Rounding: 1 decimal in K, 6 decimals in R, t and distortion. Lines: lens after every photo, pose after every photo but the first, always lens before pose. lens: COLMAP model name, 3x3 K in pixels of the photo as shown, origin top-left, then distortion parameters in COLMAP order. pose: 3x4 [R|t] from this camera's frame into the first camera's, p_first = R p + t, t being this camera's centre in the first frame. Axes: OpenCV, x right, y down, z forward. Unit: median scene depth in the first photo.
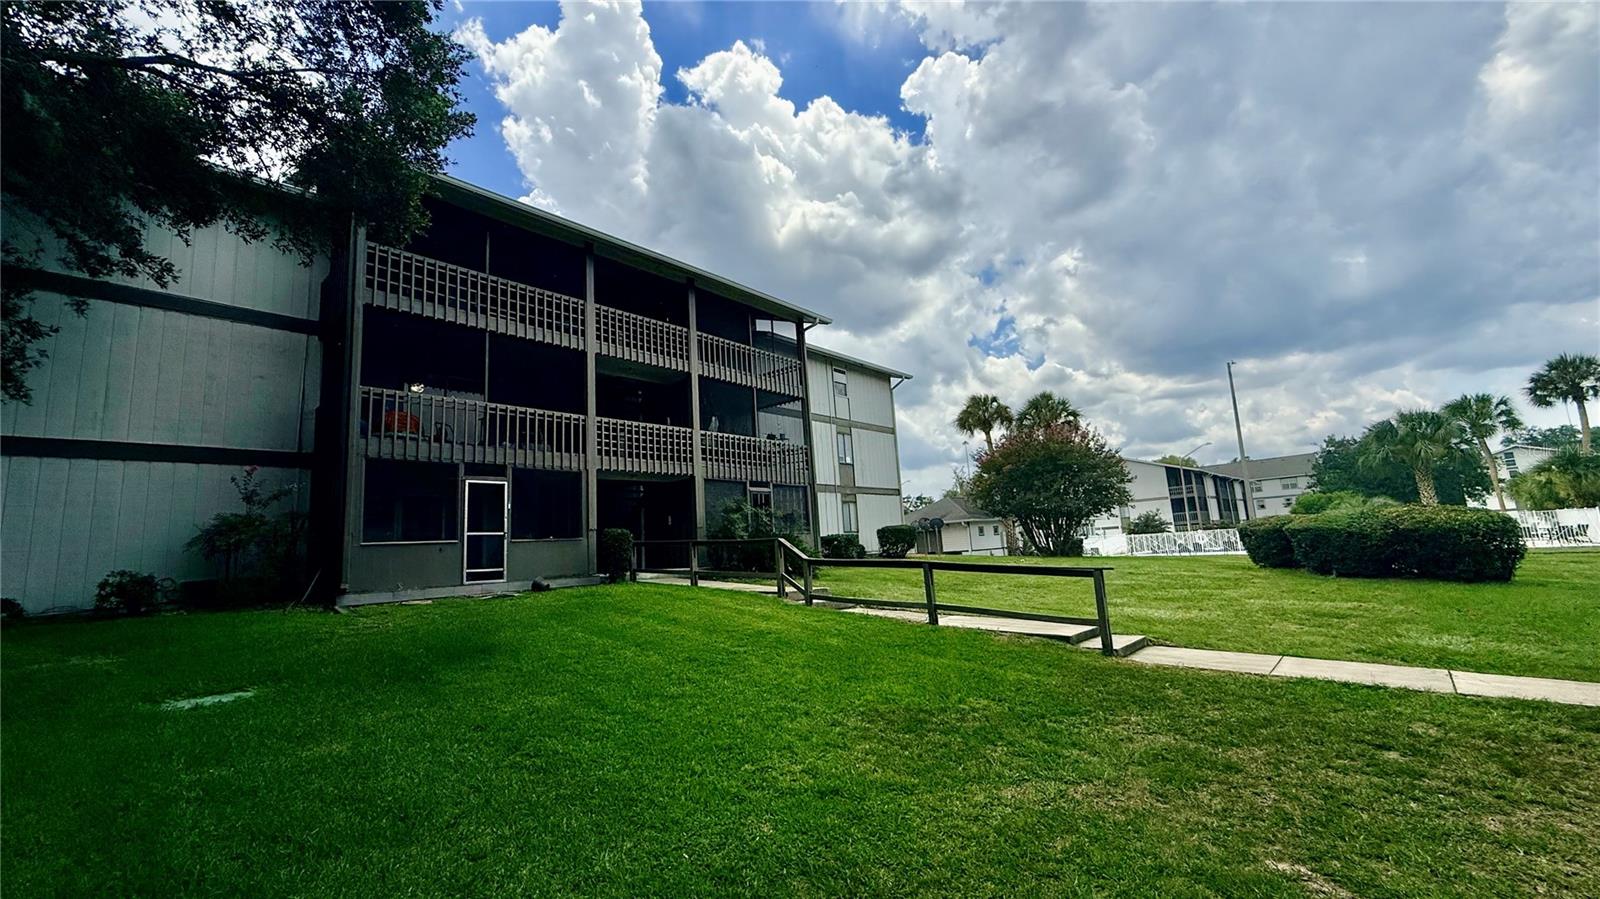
lens RADIAL K [[640.6, 0, 784.1], [0, 640.6, 446.4], [0, 0, 1]] dist [-0.001513, 0.000693]
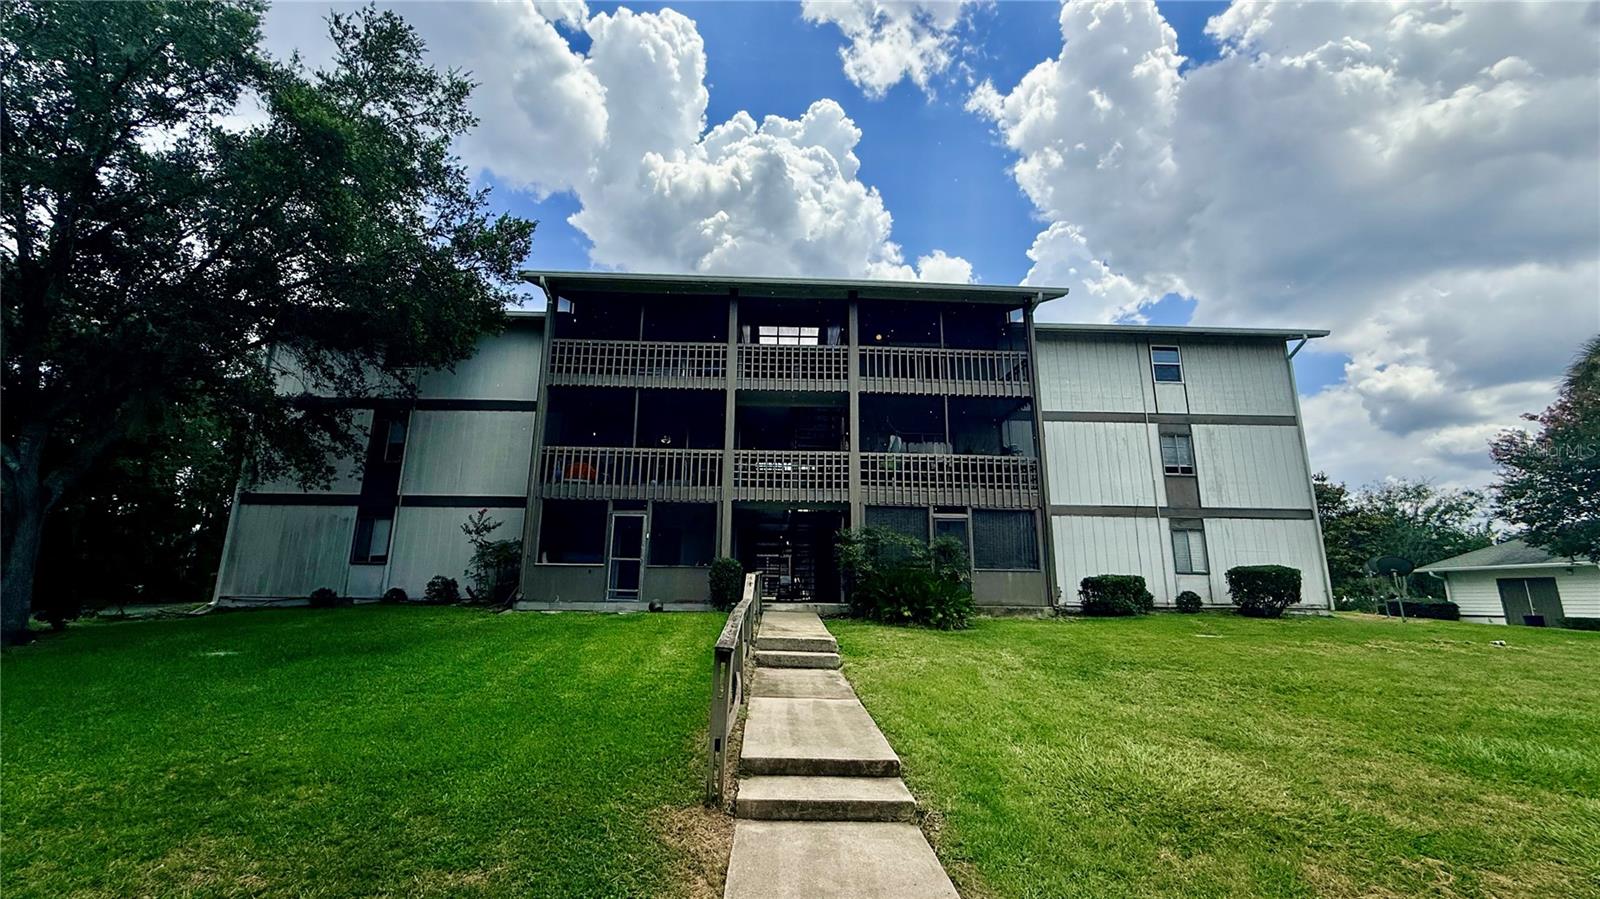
lens RADIAL K [[640.6, 0, 793.2], [0, 640.6, 449.9], [0, 0, 1]] dist [-0.001513, 0.000693]
pose [[0.699554, -0.091769, -0.708662, 0.464865], [0.065090, 0.995780, -0.064696, 0.024896], [0.711609, -0.000868, 0.702576, 0.298901]]
